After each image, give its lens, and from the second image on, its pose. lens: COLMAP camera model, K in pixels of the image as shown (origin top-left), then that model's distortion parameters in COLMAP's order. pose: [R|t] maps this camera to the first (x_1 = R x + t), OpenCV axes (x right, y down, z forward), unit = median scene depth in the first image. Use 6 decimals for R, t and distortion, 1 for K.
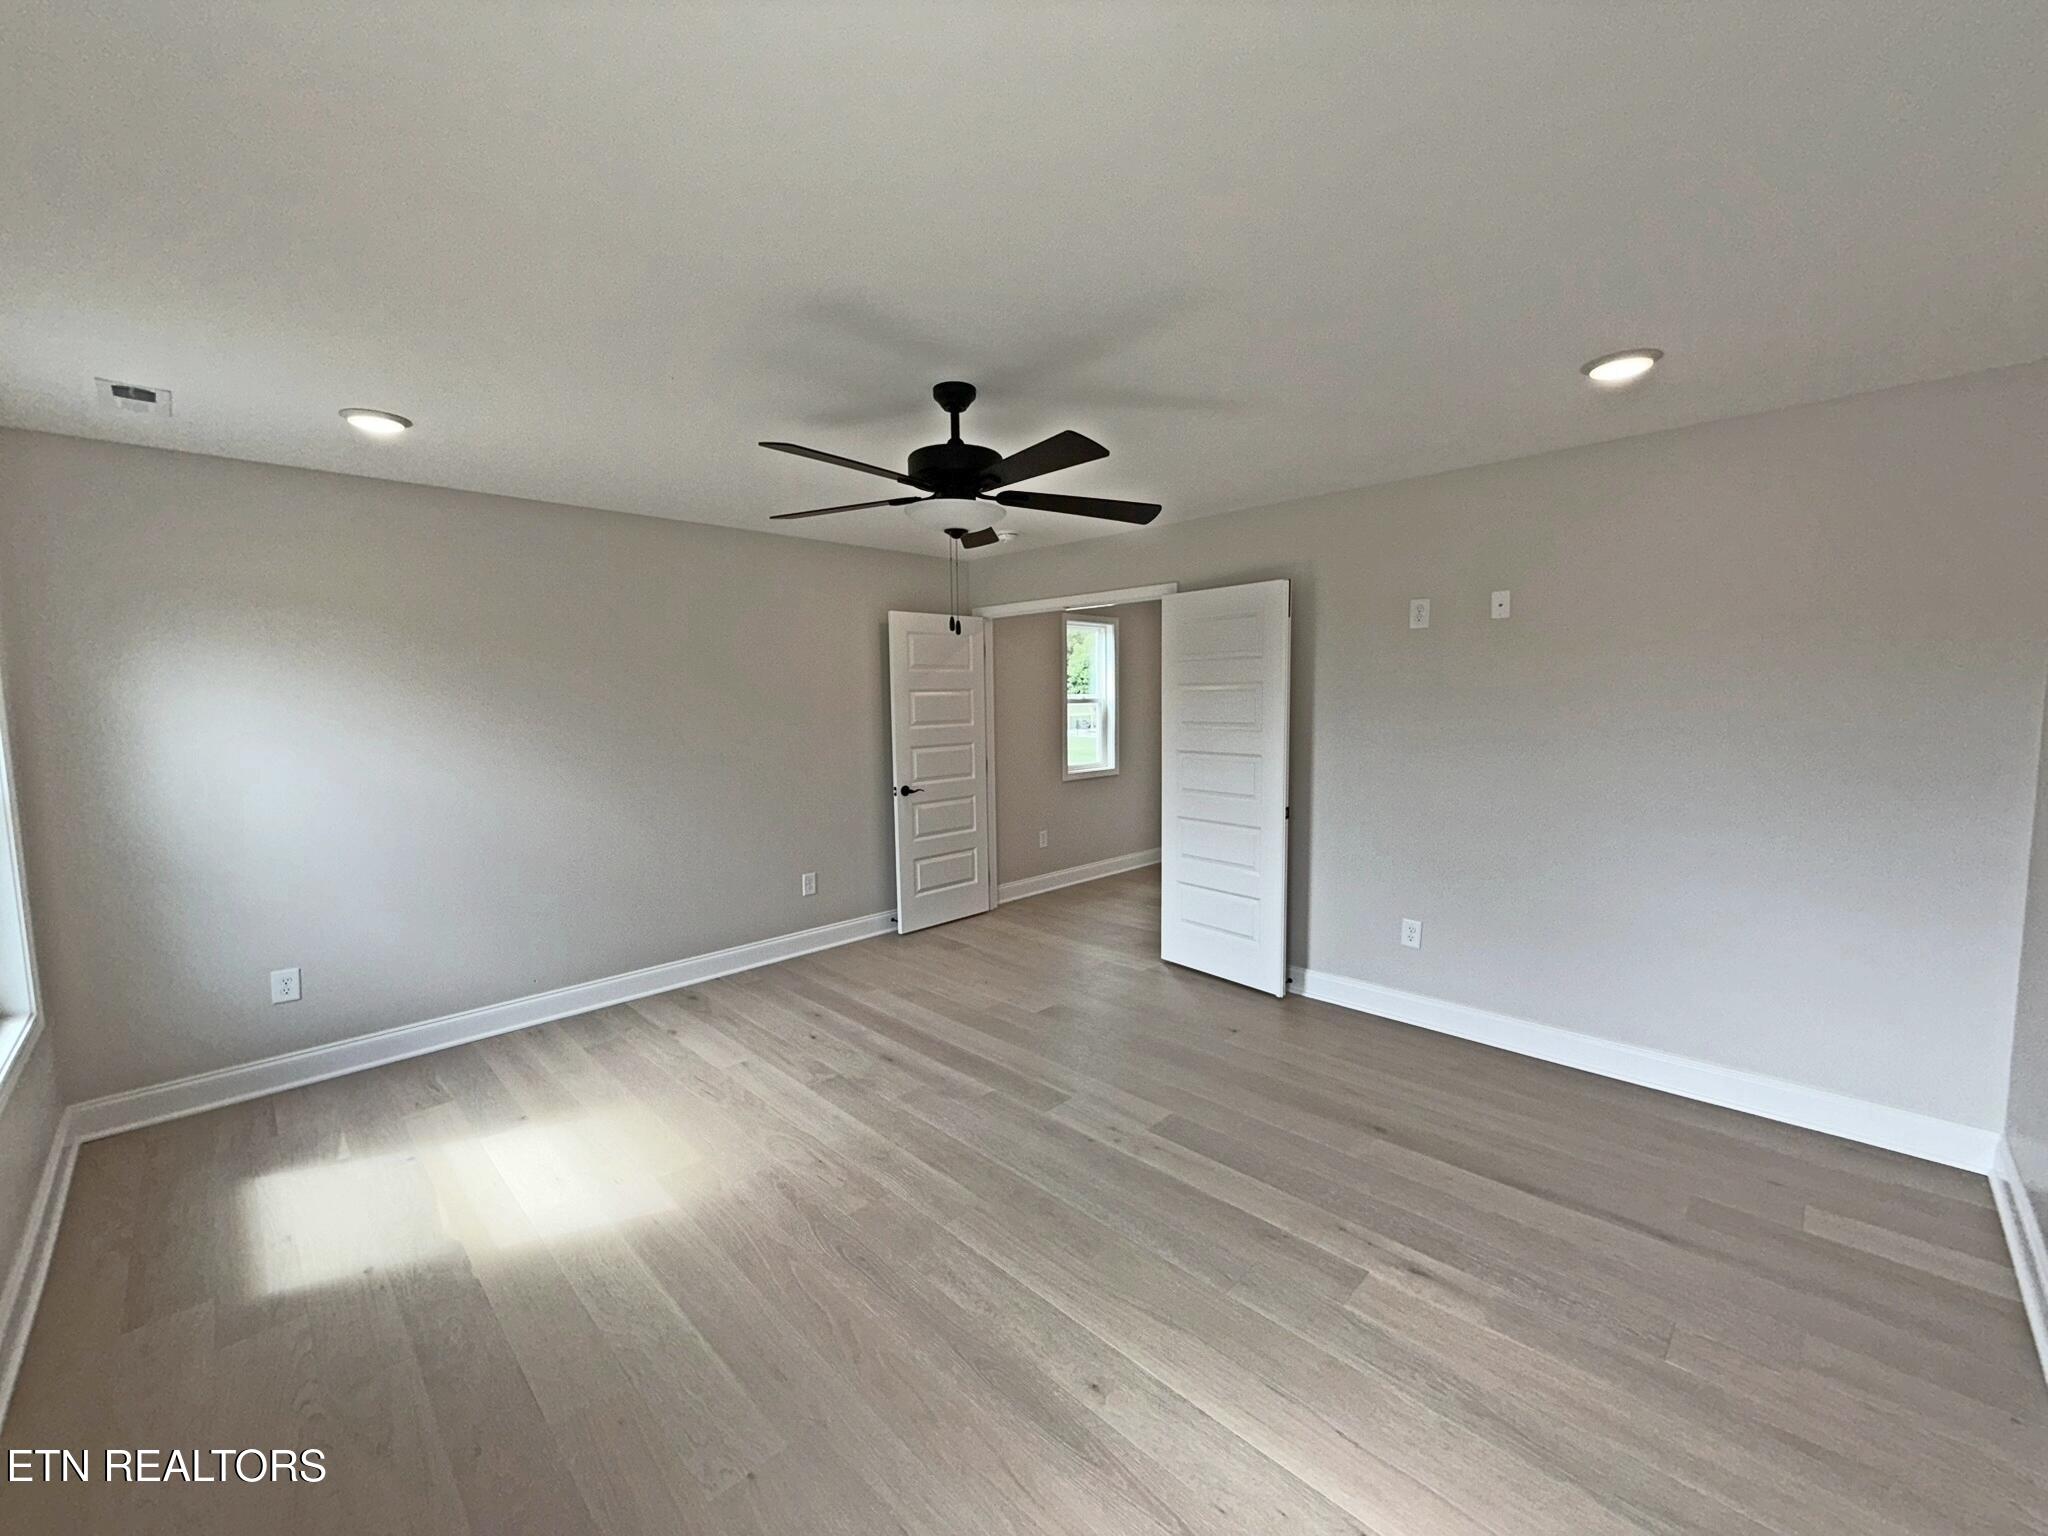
lens RADIAL K [[817.4, 0, 1016.0], [0, 817.4, 766.7], [0, 0, 1]] dist [-0.001609, 0.000115]
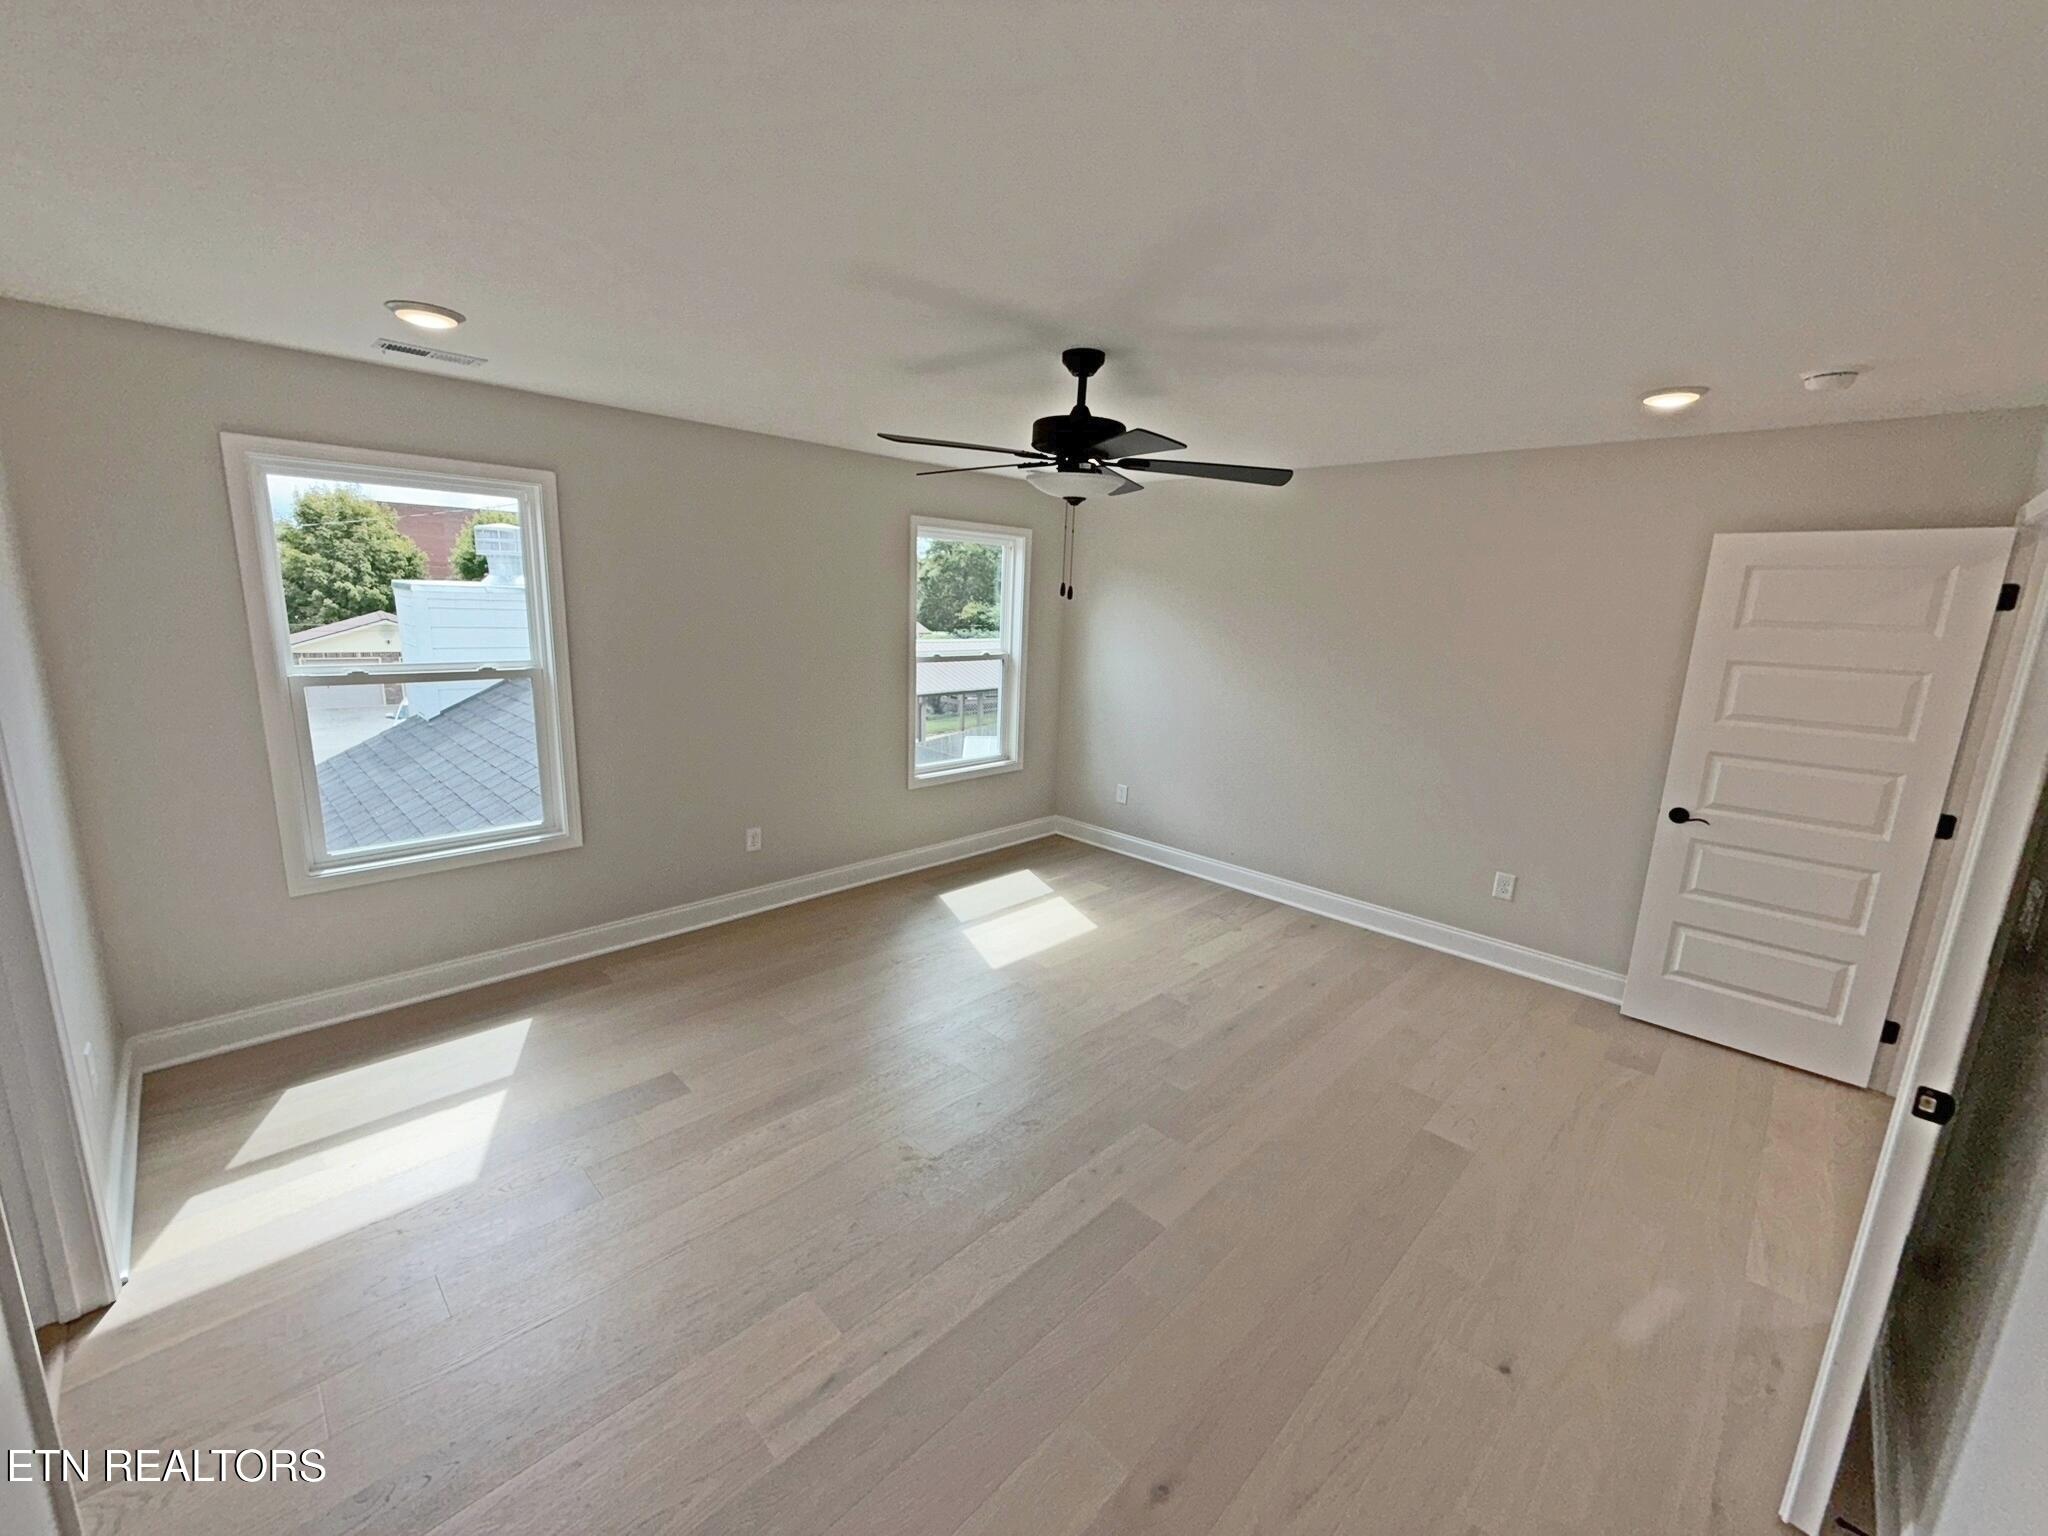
lens RADIAL K [[809.8, 0, 1012.2], [0, 809.8, 769.5], [0, 0, 1]] dist [-0.017083, 0.000087]
pose [[-0.008867, 0.221446, -0.975132, 0.829314], [-0.117689, 0.968162, 0.220934, -0.144595], [0.993011, 0.116721, 0.017477, 0.790187]]
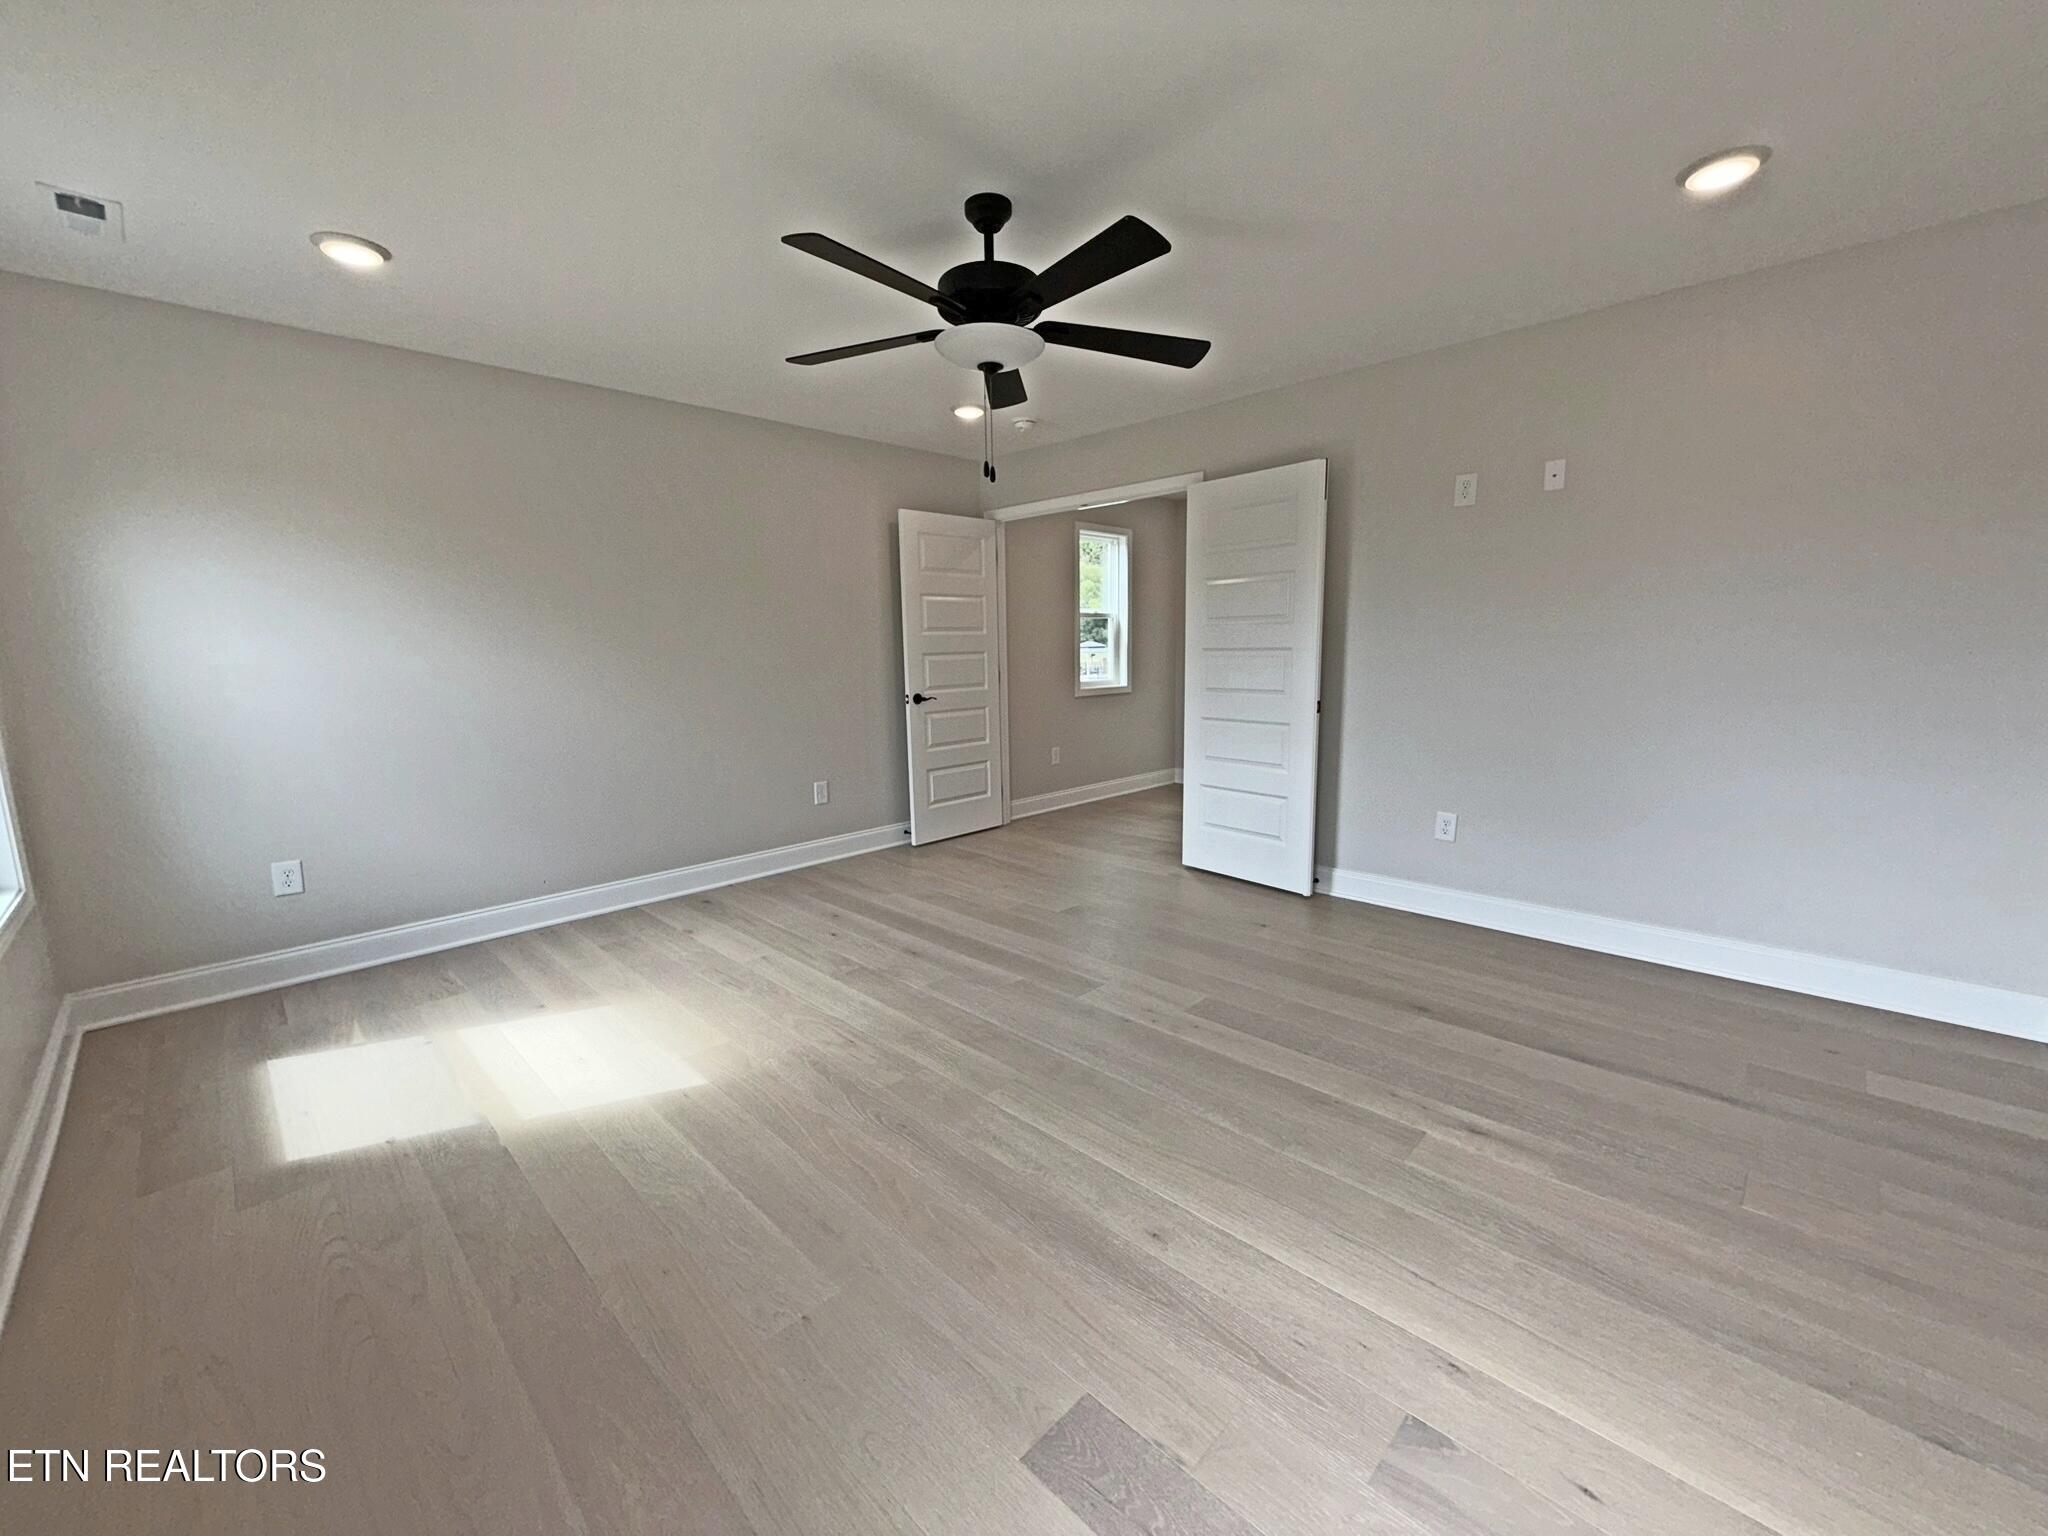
lens RADIAL K [[817.4, 0, 1016.0], [0, 817.4, 766.7], [0, 0, 1]] dist [-0.001609, 0.000115]
pose [[0.999970, -0.004341, 0.006453, -0.043466], [0.003942, 0.998159, 0.060516, 0.089230], [-0.006704, -0.060489, 0.998146, 0.043452]]
